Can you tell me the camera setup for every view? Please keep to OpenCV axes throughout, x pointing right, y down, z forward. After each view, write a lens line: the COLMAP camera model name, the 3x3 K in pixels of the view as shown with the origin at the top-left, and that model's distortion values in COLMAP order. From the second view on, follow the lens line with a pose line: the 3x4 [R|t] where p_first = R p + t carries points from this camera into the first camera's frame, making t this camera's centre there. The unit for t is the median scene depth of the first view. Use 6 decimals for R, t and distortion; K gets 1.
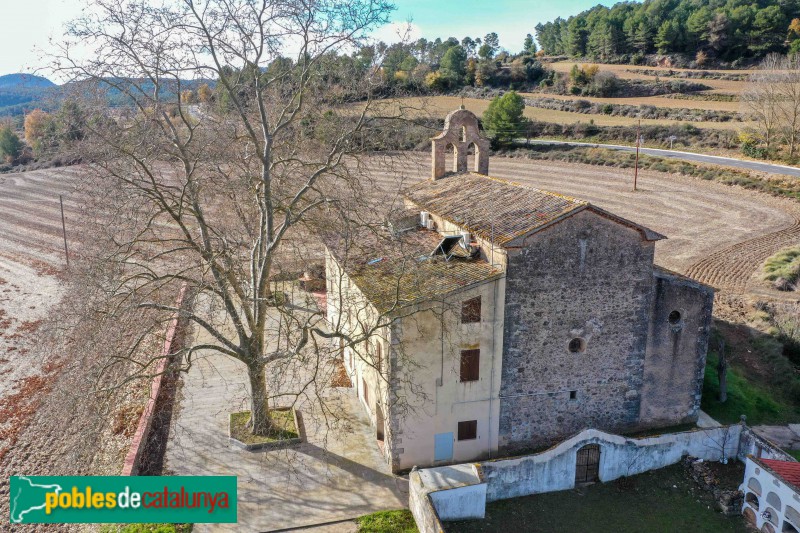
lens RADIAL K [[664.7, 0, 400.0], [0, 664.7, 266.5], [0, 0, 1]] dist [0.001848, 0.003117]
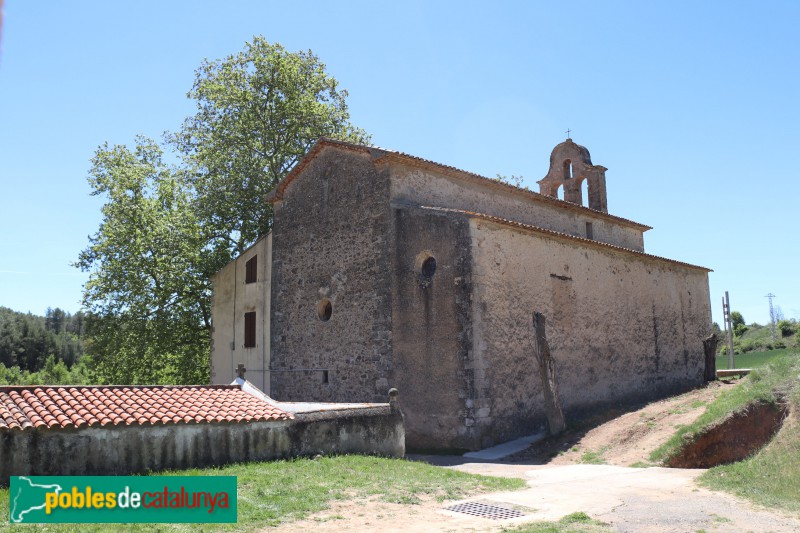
lens RADIAL K [[663.4, 0, 400.0], [0, 663.4, 266.5], [0, 0, 1]] dist [-0.168381, 0.002543]
pose [[0.494256, -0.151728, -0.855973, 1.001797], [-0.188521, 0.942510, -0.275923, 0.274035], [0.848629, 0.297746, 0.437237, 0.717431]]
